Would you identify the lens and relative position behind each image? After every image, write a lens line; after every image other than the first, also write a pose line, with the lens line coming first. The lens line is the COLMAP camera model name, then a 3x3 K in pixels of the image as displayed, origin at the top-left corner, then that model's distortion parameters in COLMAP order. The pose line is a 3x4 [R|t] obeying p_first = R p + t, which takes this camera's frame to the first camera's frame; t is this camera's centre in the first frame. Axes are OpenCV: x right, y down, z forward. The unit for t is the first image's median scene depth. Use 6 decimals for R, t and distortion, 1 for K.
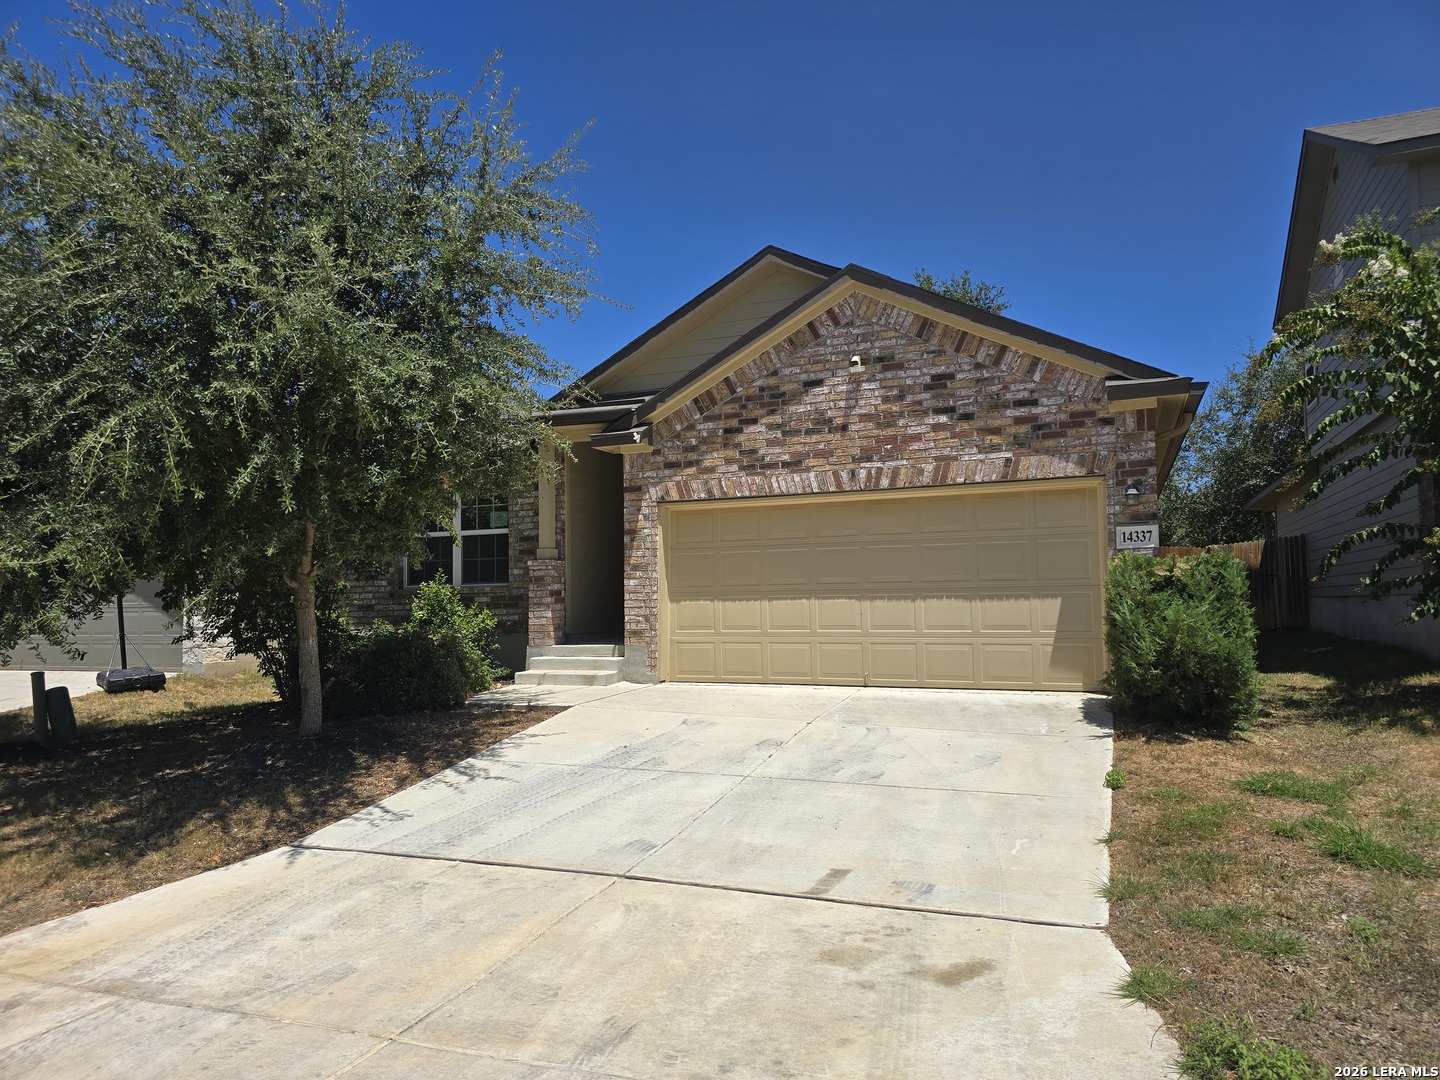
lens RADIAL K [[956.6, 0, 707.8], [0, 956.6, 547.8], [0, 0, 1]] dist [0.087267, -0.101149]
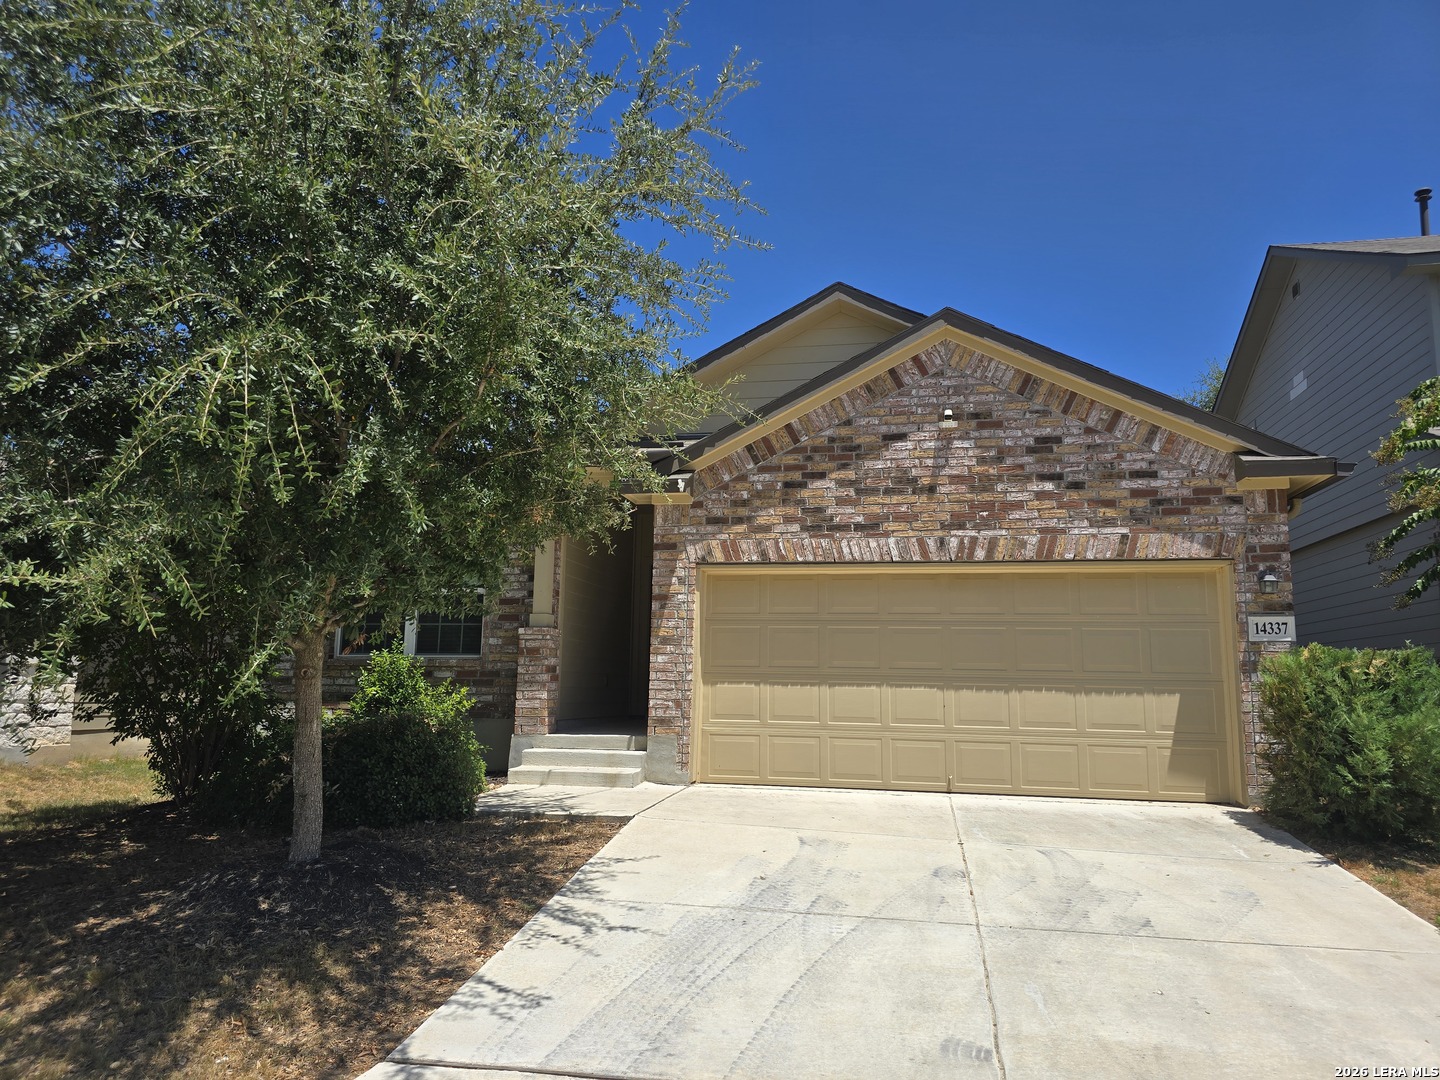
lens RADIAL K [[956.6, 0, 707.8], [0, 956.6, 547.8], [0, 0, 1]] dist [0.087267, -0.101149]
pose [[0.977823, 0.058865, 0.200991, -0.227902], [-0.040855, 0.994864, -0.092609, 0.016962], [-0.205410, 0.082344, 0.975206, 0.192661]]
